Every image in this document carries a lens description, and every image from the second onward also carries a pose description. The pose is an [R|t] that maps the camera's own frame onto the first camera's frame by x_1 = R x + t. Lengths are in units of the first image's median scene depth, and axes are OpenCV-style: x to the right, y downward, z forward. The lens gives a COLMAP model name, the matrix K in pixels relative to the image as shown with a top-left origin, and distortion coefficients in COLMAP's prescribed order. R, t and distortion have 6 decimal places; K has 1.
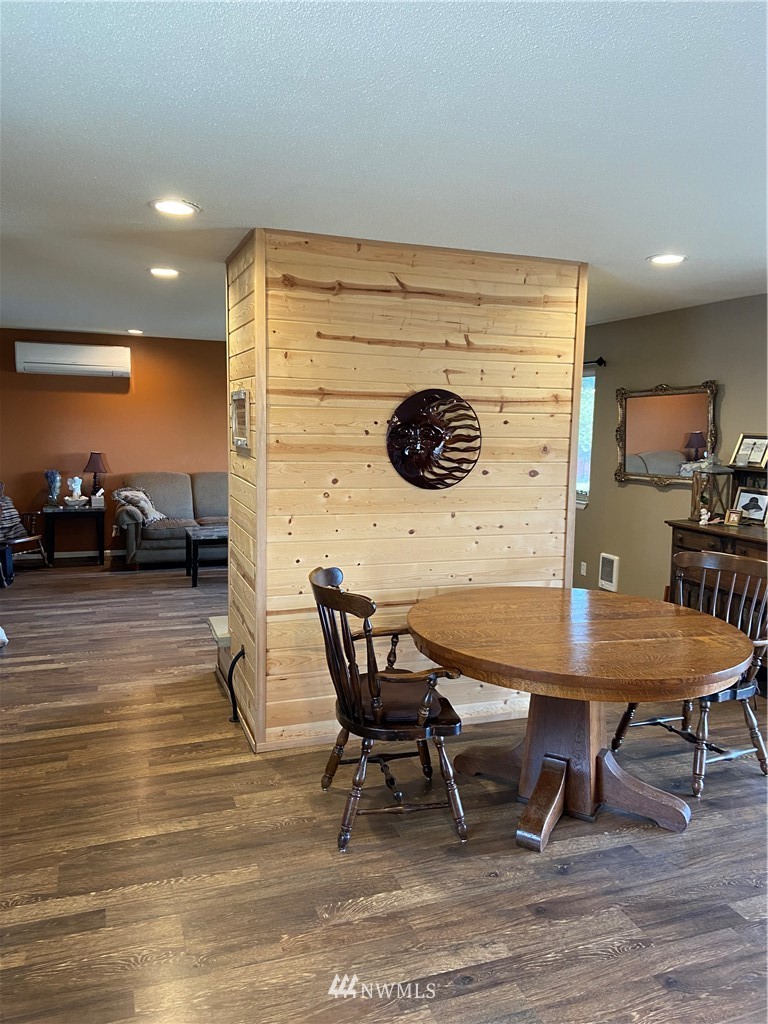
lens RADIAL K [[764.5, 0, 387.6], [0, 764.5, 506.3], [0, 0, 1]] dist [0.118279, -0.148643]
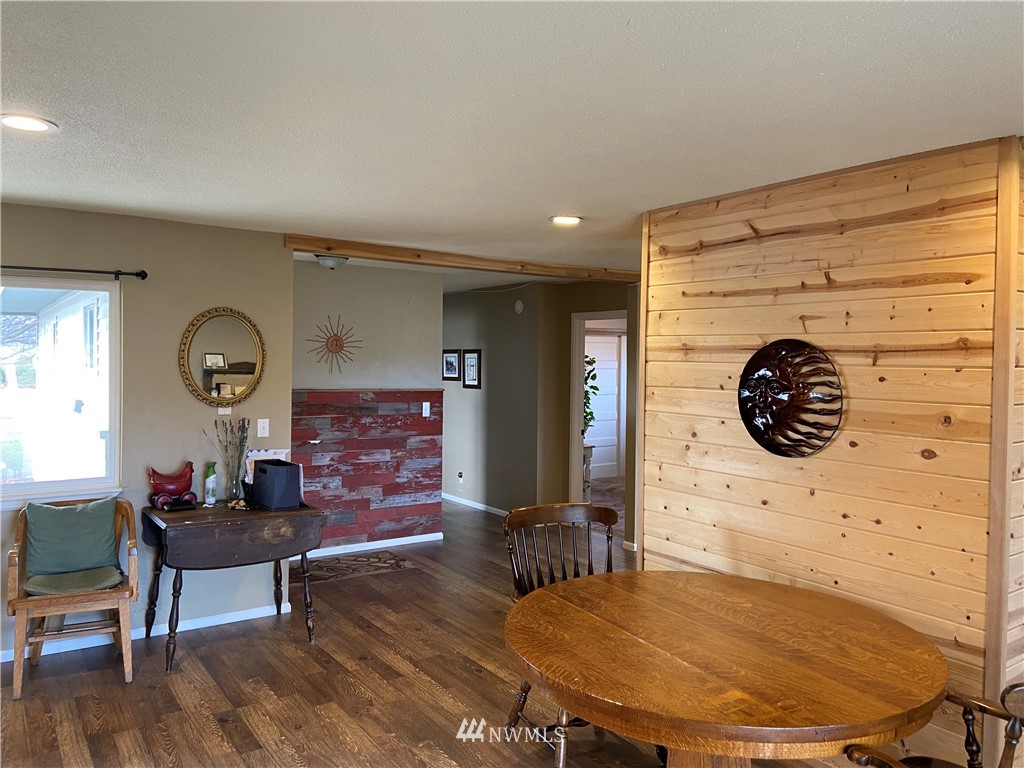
lens RADIAL K [[766.2, 0, 509.1], [0, 766.2, 370.2], [0, 0, 1]] dist [0.120287, -0.149060]
pose [[0.248117, -0.002116, -0.968728, 0.819928], [-0.118220, 0.992457, -0.032447, -0.053175], [0.961489, 0.122574, 0.245996, 0.488957]]
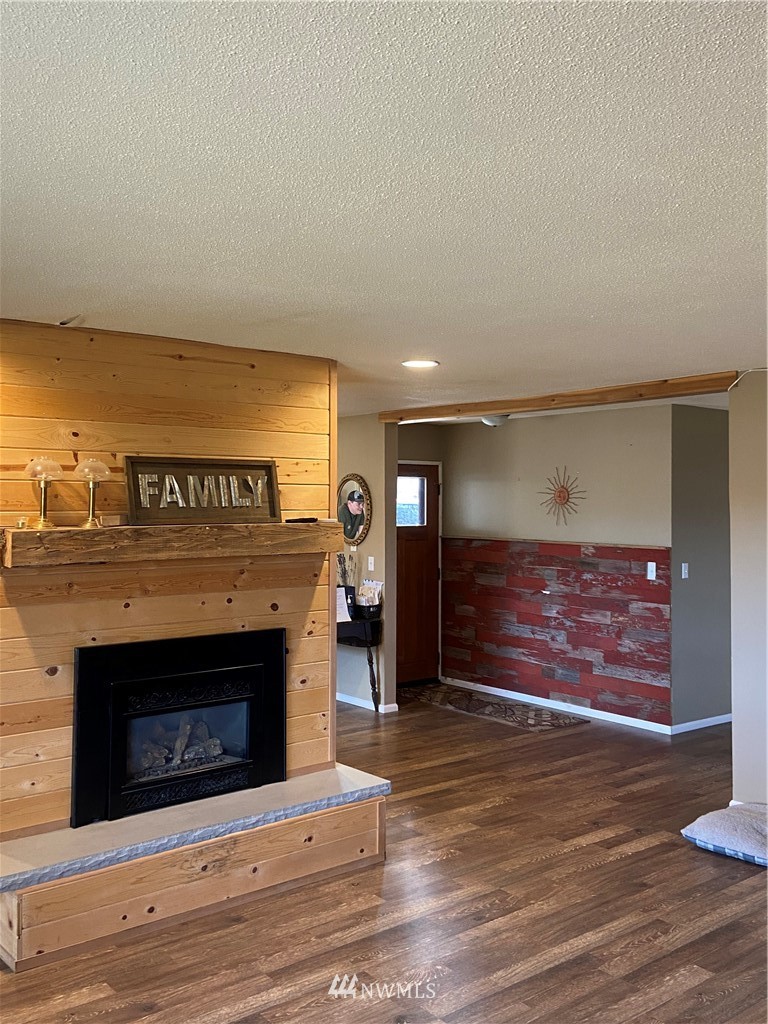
lens RADIAL K [[962.3, 0, 383.9], [0, 962.3, 476.0], [0, 0, 1]] dist [0.156982, -0.213806]
pose [[-0.944144, -0.030505, -0.328119, 0.136754], [-0.057104, 0.995788, 0.071736, -0.295700], [0.324549, 0.086466, -0.941909, 2.412611]]
